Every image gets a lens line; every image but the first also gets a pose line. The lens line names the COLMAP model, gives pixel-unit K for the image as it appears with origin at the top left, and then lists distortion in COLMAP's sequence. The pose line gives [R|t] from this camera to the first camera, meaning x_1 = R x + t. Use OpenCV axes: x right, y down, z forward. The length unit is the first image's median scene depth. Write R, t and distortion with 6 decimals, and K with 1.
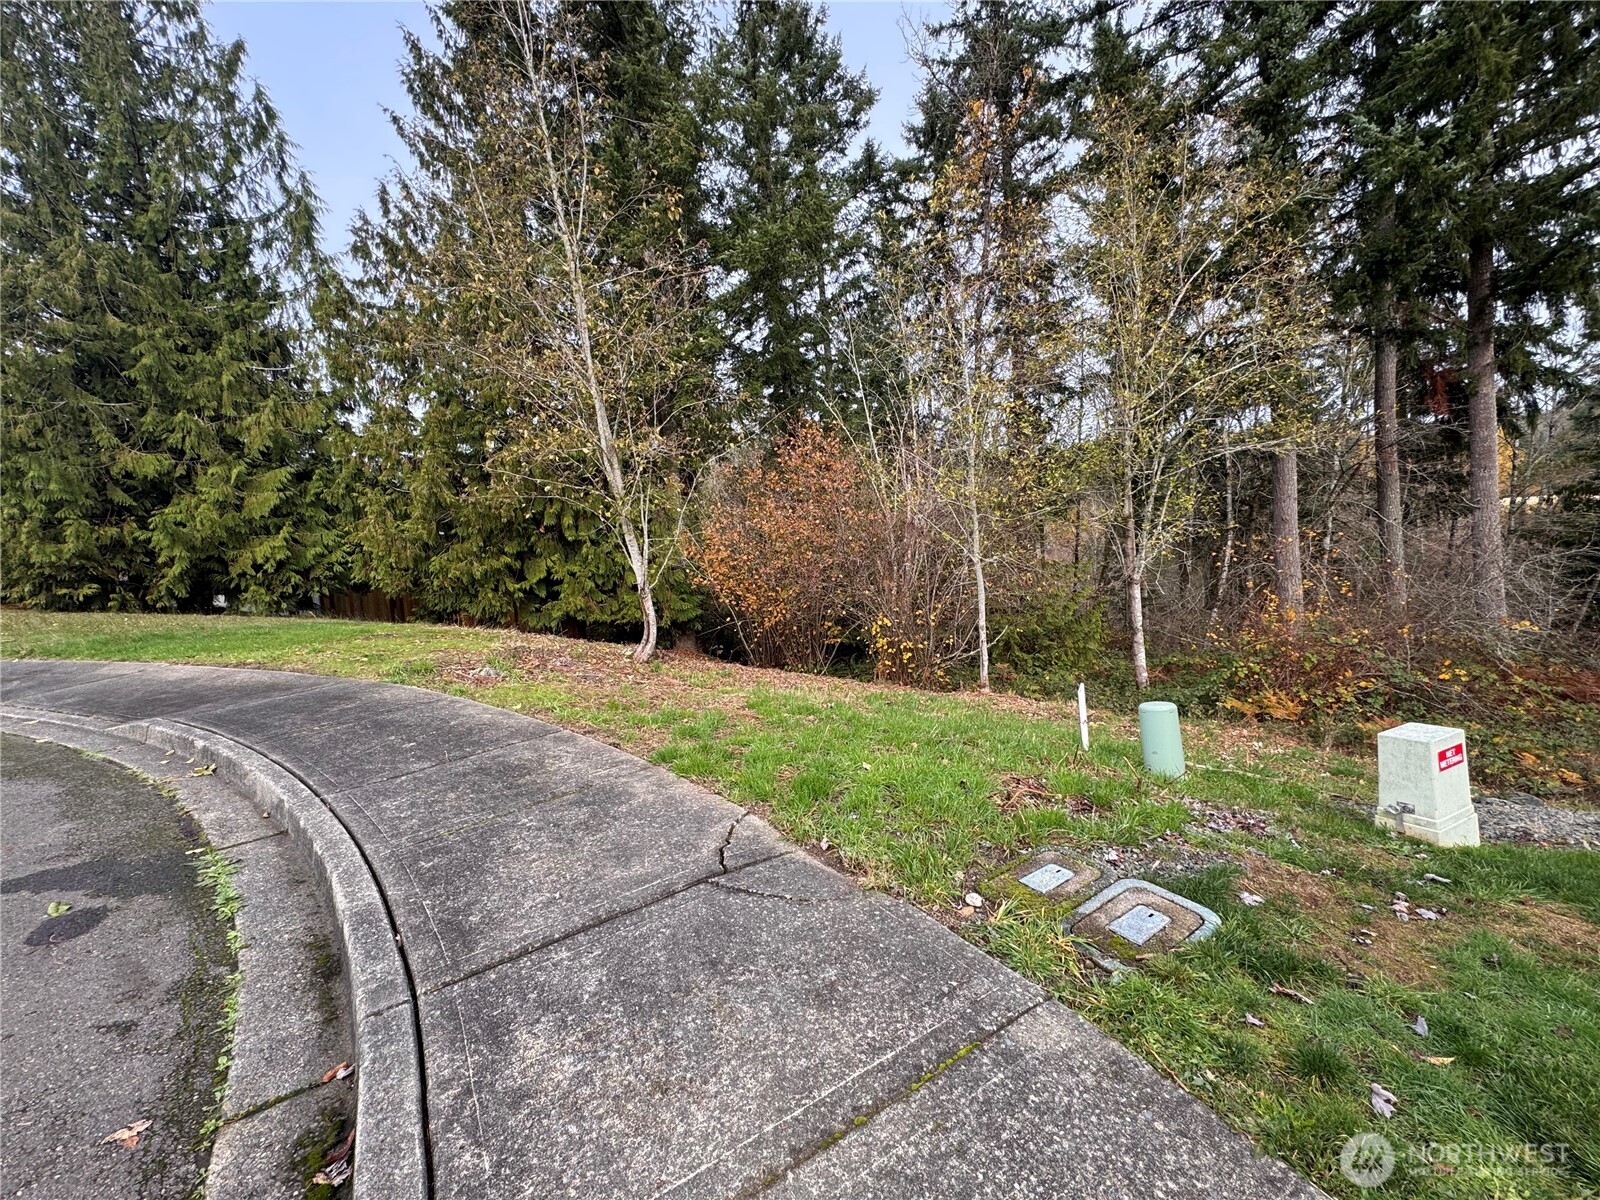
lens RADIAL K [[633.8, 0, 798.7], [0, 633.8, 594.4], [0, 0, 1]] dist [-0.000238, -0.000015]
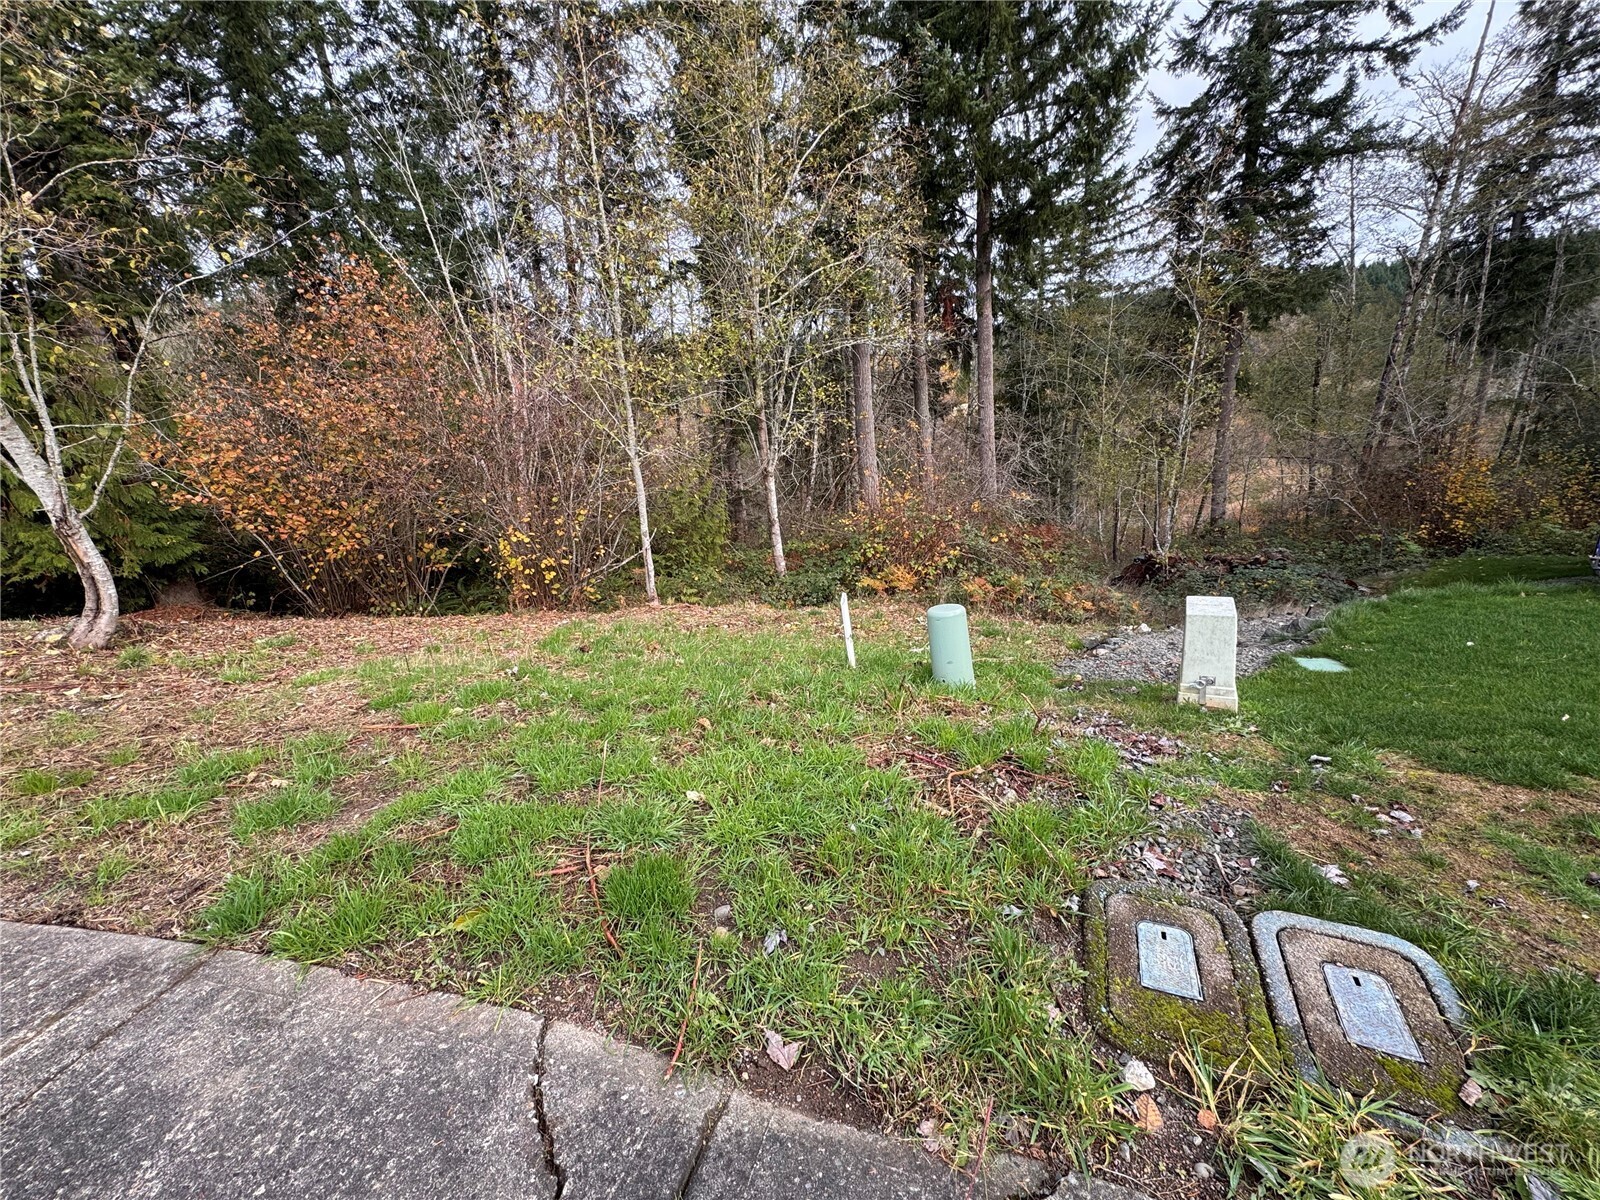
lens RADIAL K [[633.8, 0, 797.2], [0, 633.8, 596.6], [0, 0, 1]] dist [-0.000238, -0.000015]
pose [[0.815246, -0.145819, 0.560456, -0.033137], [0.055221, 0.982944, 0.175416, -0.003229], [-0.576477, -0.112058, 0.809393, 0.134661]]
